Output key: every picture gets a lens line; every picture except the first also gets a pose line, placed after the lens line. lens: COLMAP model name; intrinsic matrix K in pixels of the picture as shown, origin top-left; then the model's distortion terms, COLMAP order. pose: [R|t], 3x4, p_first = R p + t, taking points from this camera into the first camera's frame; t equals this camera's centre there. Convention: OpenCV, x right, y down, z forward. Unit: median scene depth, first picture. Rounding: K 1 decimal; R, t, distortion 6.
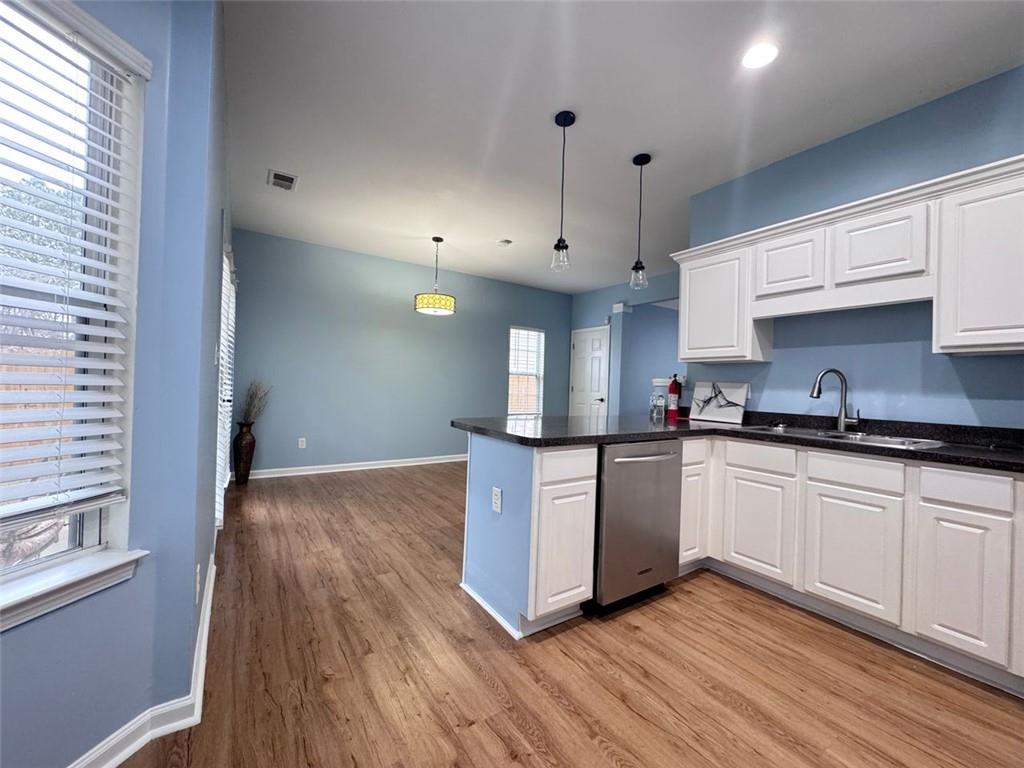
lens RADIAL K [[408.0, 0, 511.8], [0, 408.0, 381.7], [0, 0, 1]] dist [-0.001459, 0.000276]
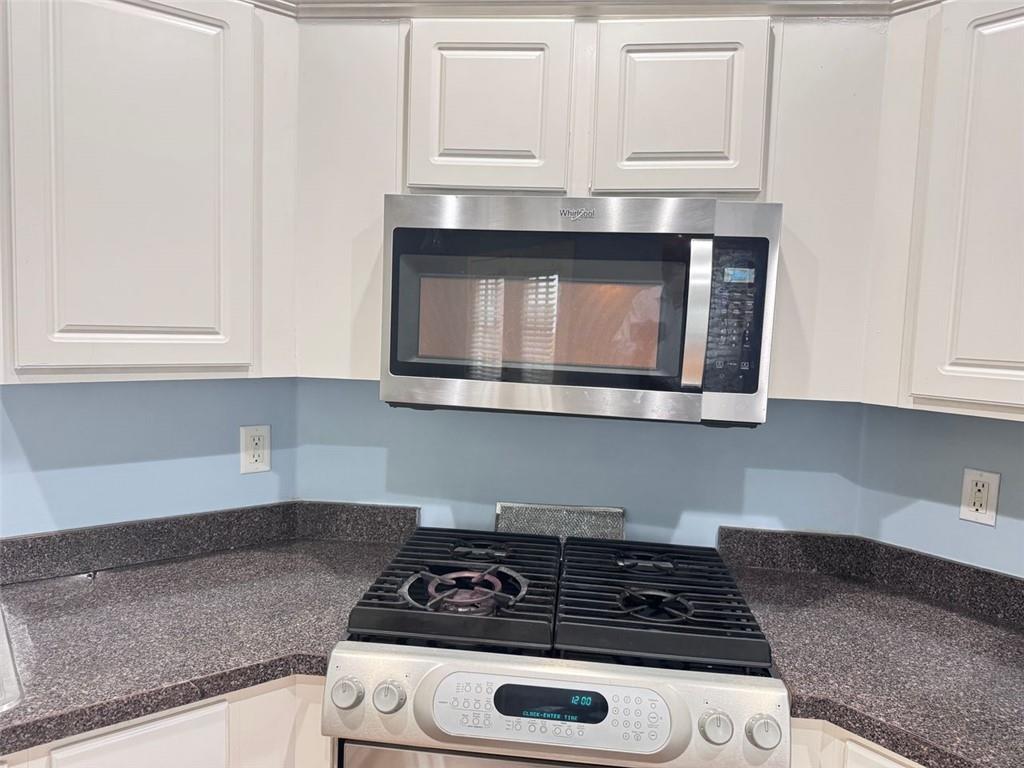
lens RADIAL K [[720.4, 0, 514.2], [0, 720.4, 373.2], [0, 0, 1]] dist [0.071494, -0.088576]
pose [[-0.087220, -0.109998, 0.990098, 0.268516], [-0.047394, 0.993218, 0.106170, -0.125303], [-0.995061, -0.037664, -0.091841, 0.452471]]
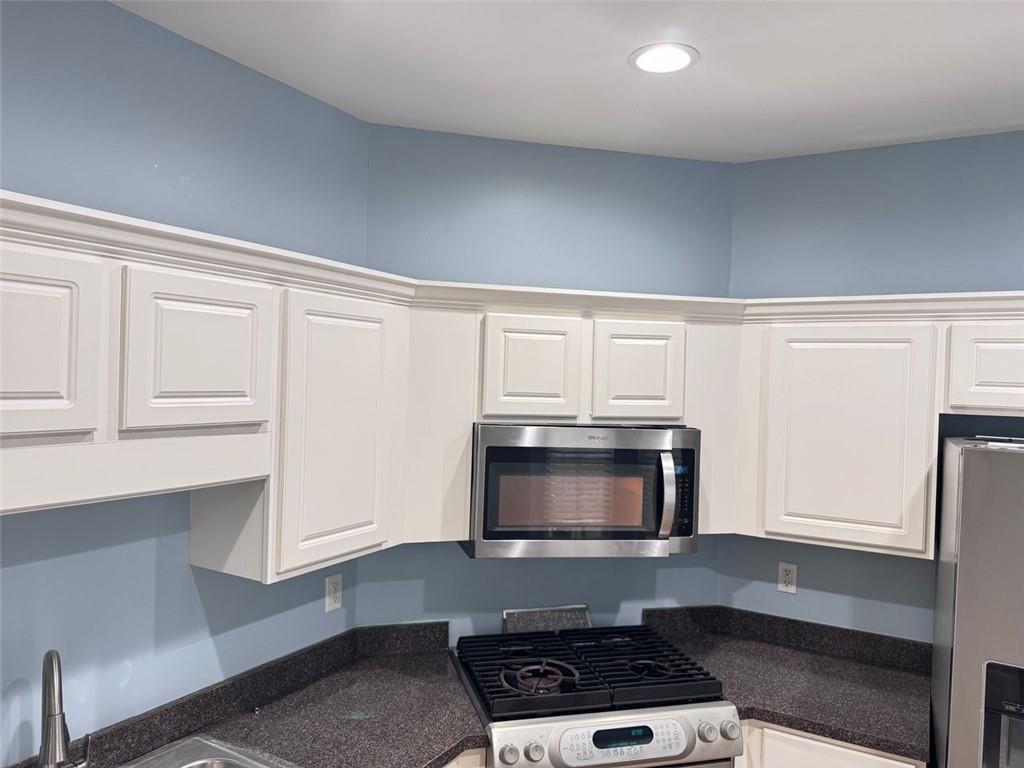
lens RADIAL K [[720.4, 0, 514.2], [0, 720.4, 373.2], [0, 0, 1]] dist [0.071494, -0.088576]
pose [[-0.437691, -0.039998, 0.898236, 0.052903], [-0.049609, 0.998563, 0.020292, -0.276124], [-0.897756, -0.035679, -0.439046, 0.842089]]
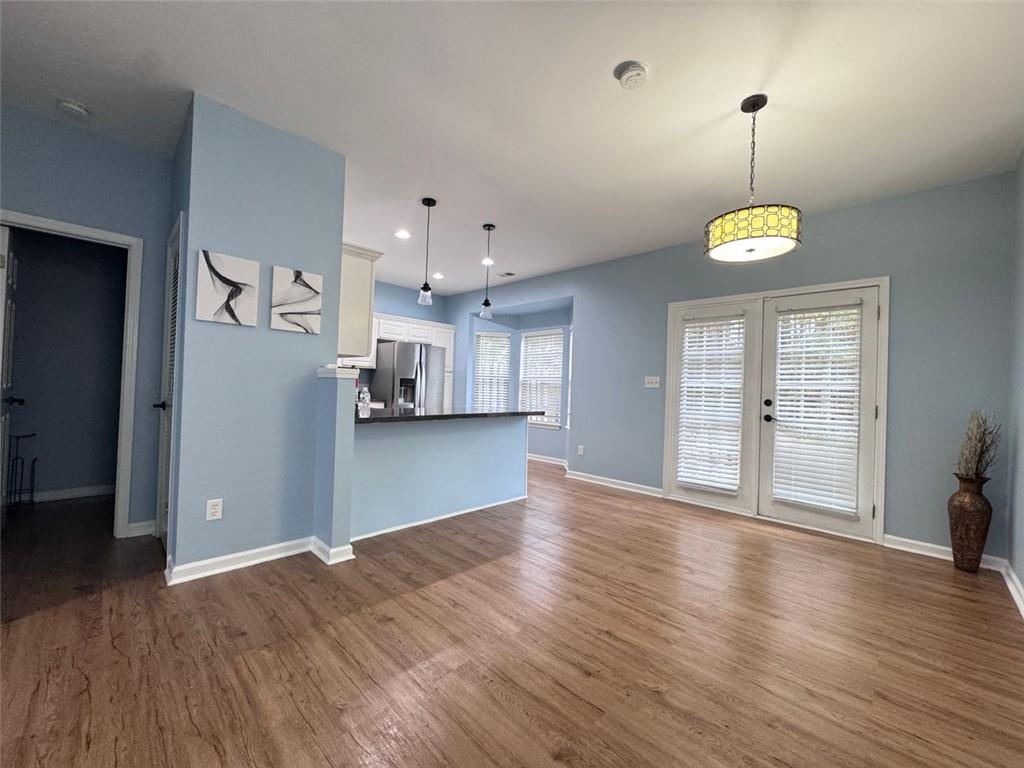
lens RADIAL K [[408.0, 0, 511.8], [0, 408.0, 381.7], [0, 0, 1]] dist [-0.001459, 0.000276]
pose [[-0.977543, -0.064045, -0.200768, 0.303387], [-0.059819, 0.997843, -0.027054, 0.026240], [0.202067, -0.014436, -0.979265, 2.430161]]
